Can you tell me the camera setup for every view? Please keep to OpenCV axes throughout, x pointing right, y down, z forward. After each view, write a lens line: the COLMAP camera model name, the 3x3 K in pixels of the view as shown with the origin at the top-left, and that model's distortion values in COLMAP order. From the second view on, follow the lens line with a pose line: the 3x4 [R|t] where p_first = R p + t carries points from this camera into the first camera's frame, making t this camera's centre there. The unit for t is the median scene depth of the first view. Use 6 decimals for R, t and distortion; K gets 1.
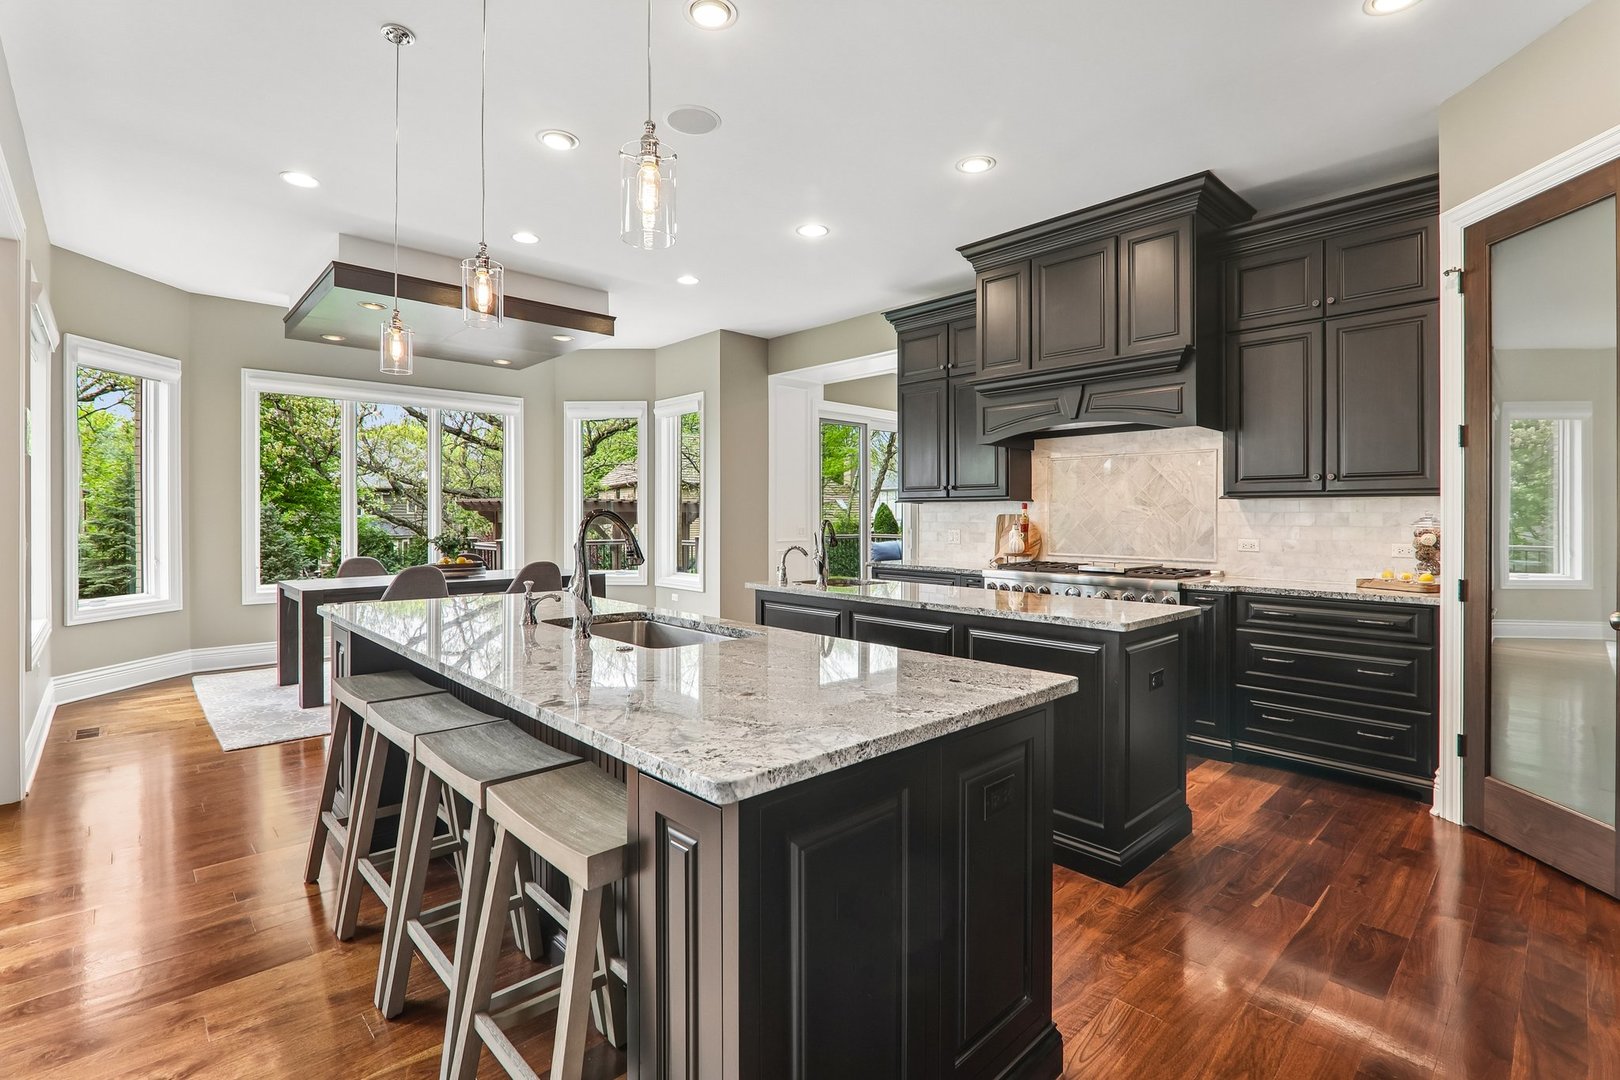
lens RADIAL K [[749.0, 0, 817.8], [0, 749.0, 525.5], [0, 0, 1]] dist [-0.016679, -0.000822]
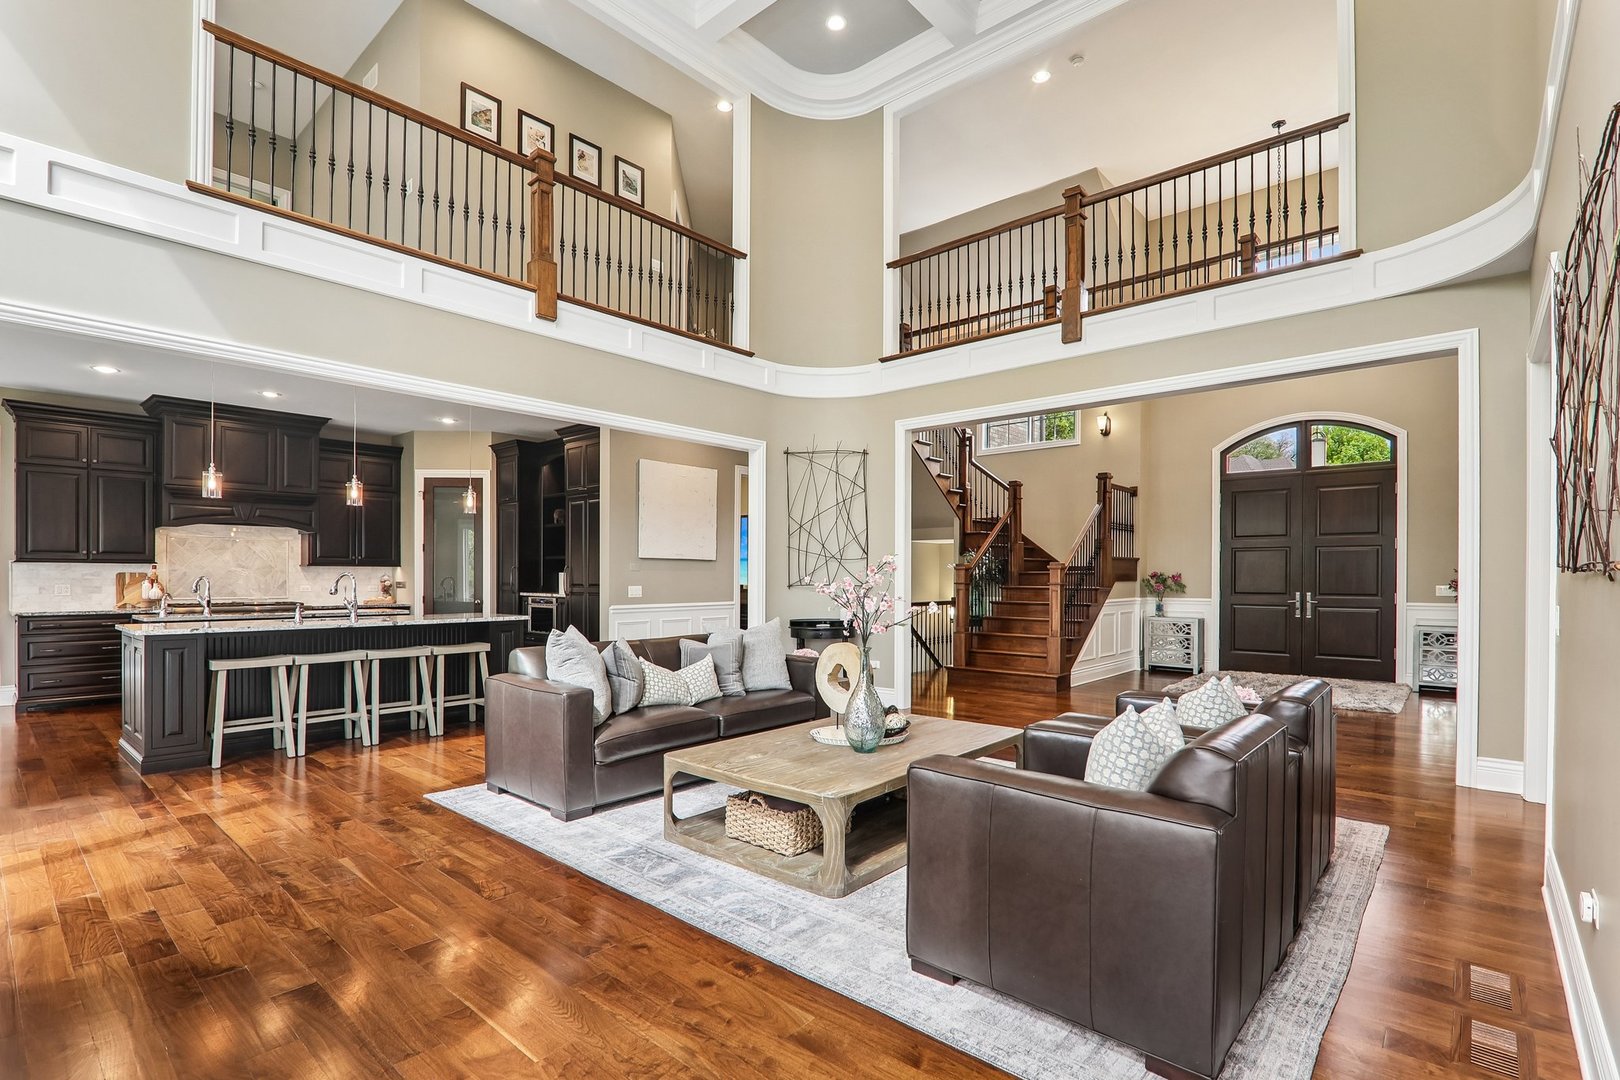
lens RADIAL K [[749.0, 0, 817.1], [0, 749.0, 582.1], [0, 0, 1]] dist [-0.016679, -0.000822]
pose [[-0.090166, -0.005952, 0.995909, -1.402991], [0.010483, 0.999921, 0.006925, 0.008295], [-0.995872, 0.011064, -0.090097, -0.188842]]
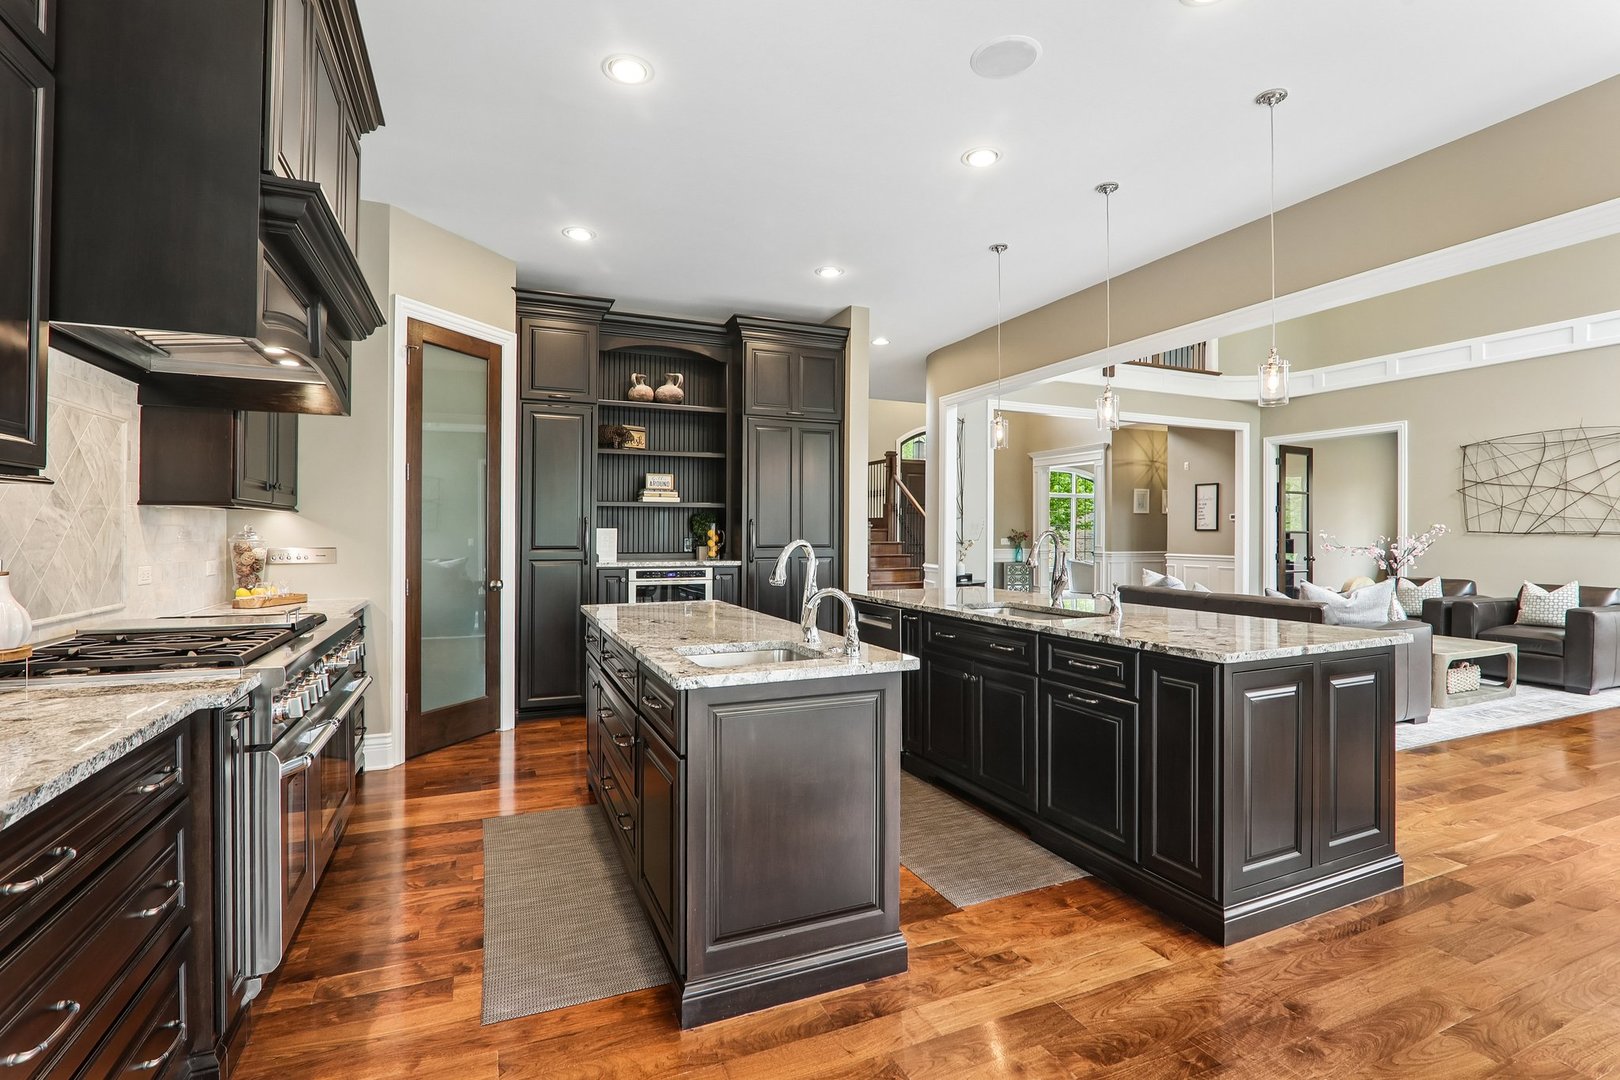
lens RADIAL K [[749.0, 0, 808.1], [0, 749.0, 531.2], [0, 0, 1]] dist [-0.016679, -0.000822]
pose [[-0.936666, 0.000582, 0.350224, -0.172765], [0.004518, 0.999935, 0.010422, -0.014882], [-0.350195, 0.011344, -0.936608, 1.249488]]
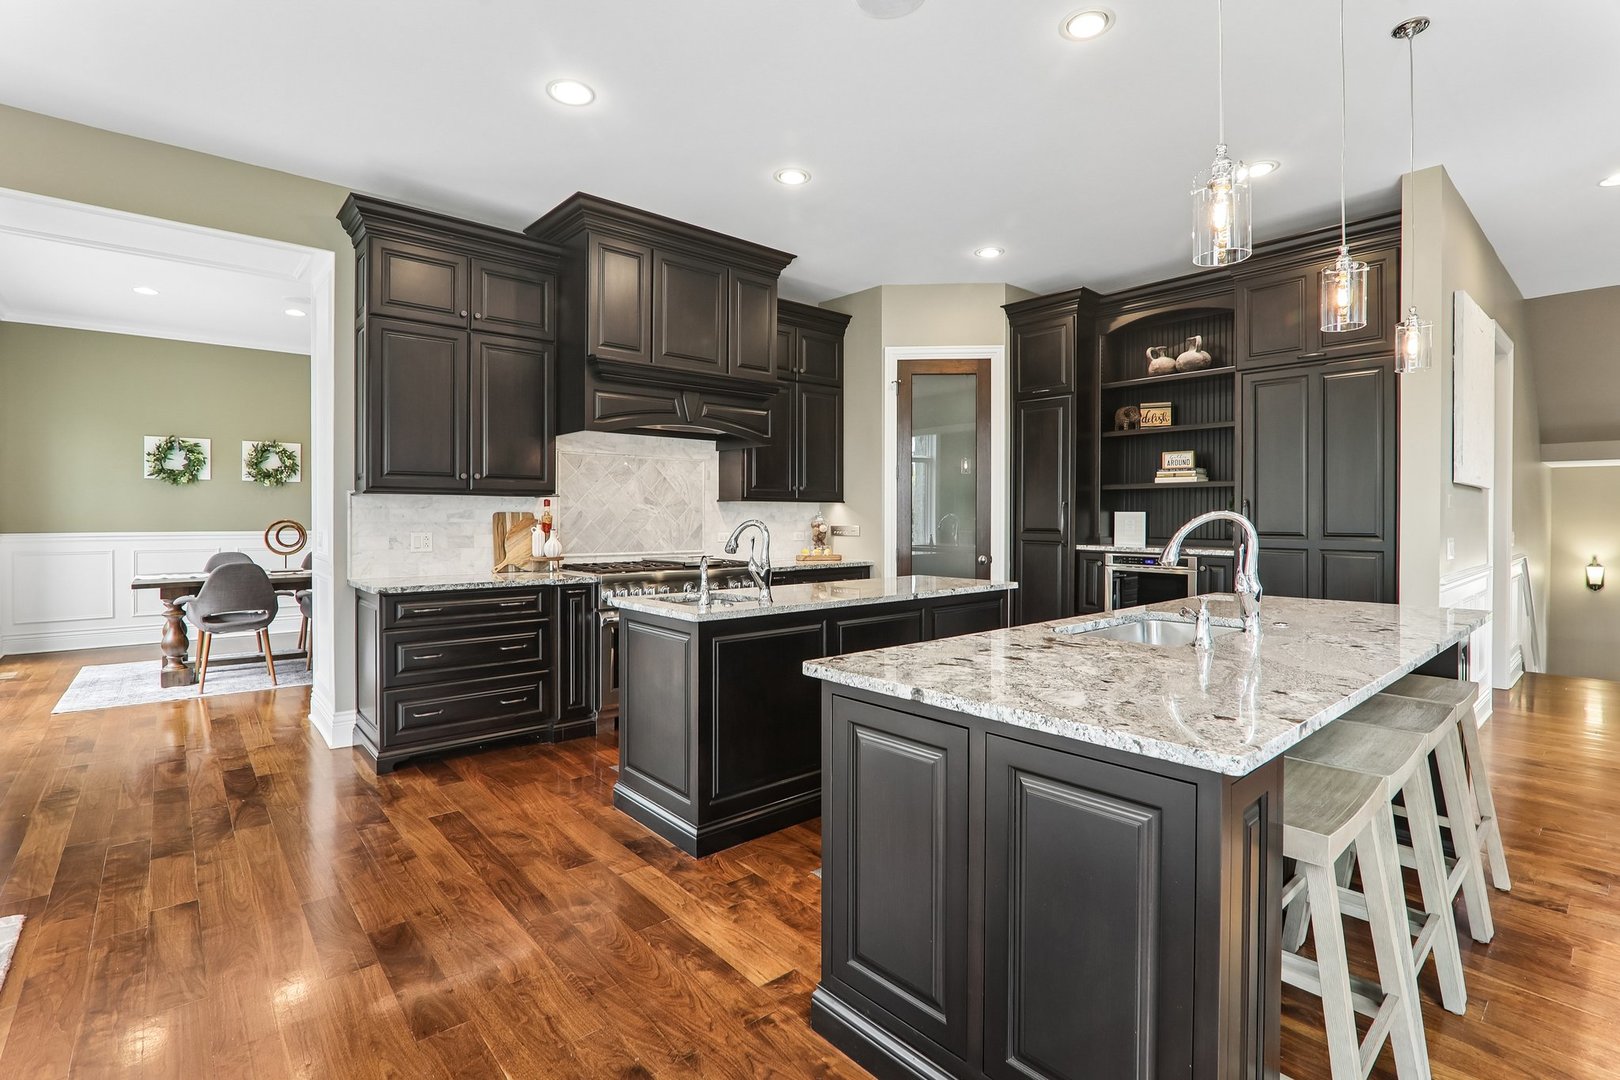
lens RADIAL K [[749.0, 0, 805.8], [0, 749.0, 516.6], [0, 0, 1]] dist [-0.016679, -0.000822]
pose [[0.051729, 0.000097, 0.998661, -0.630423], [0.011174, 0.999937, -0.000676, -0.006318], [-0.998599, 0.011194, 0.051725, 0.705003]]
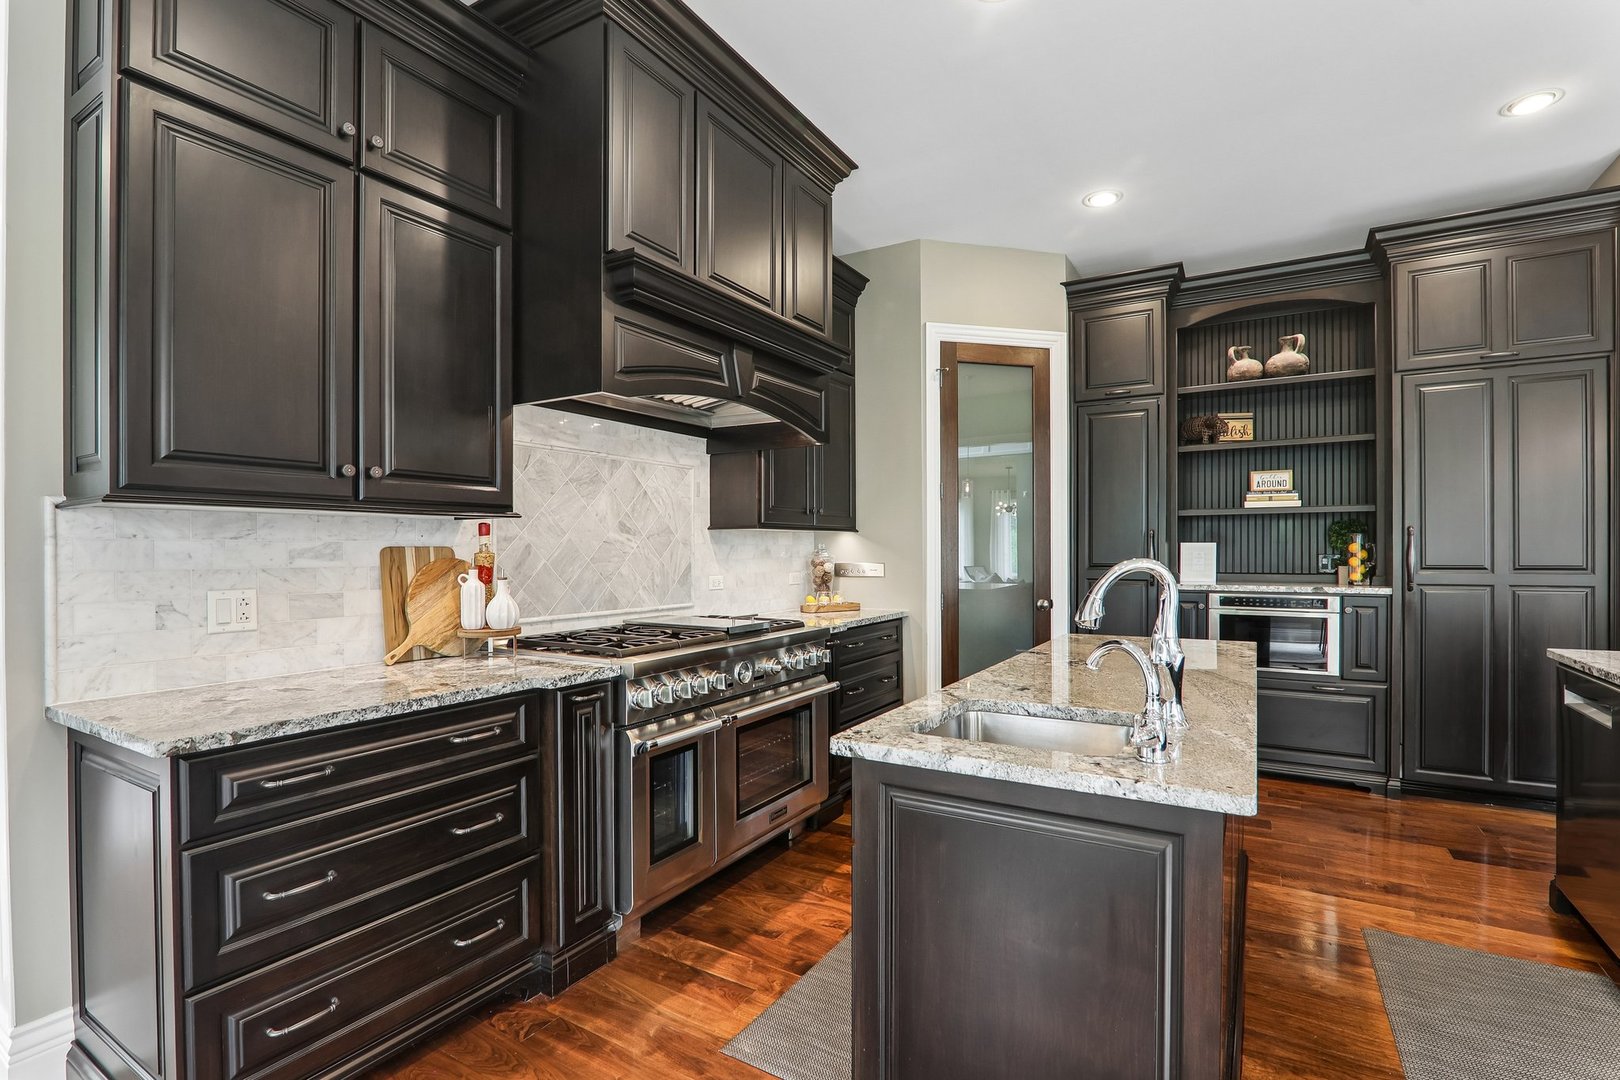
lens RADIAL K [[749.0, 0, 811.2], [0, 749.0, 548.7], [0, 0, 1]] dist [-0.016679, -0.000822]
pose [[-0.264366, 0.003422, 0.964416, -0.258462], [0.017957, 0.999838, 0.001375, -0.011051], [-0.964255, 0.017681, -0.264385, 1.000448]]
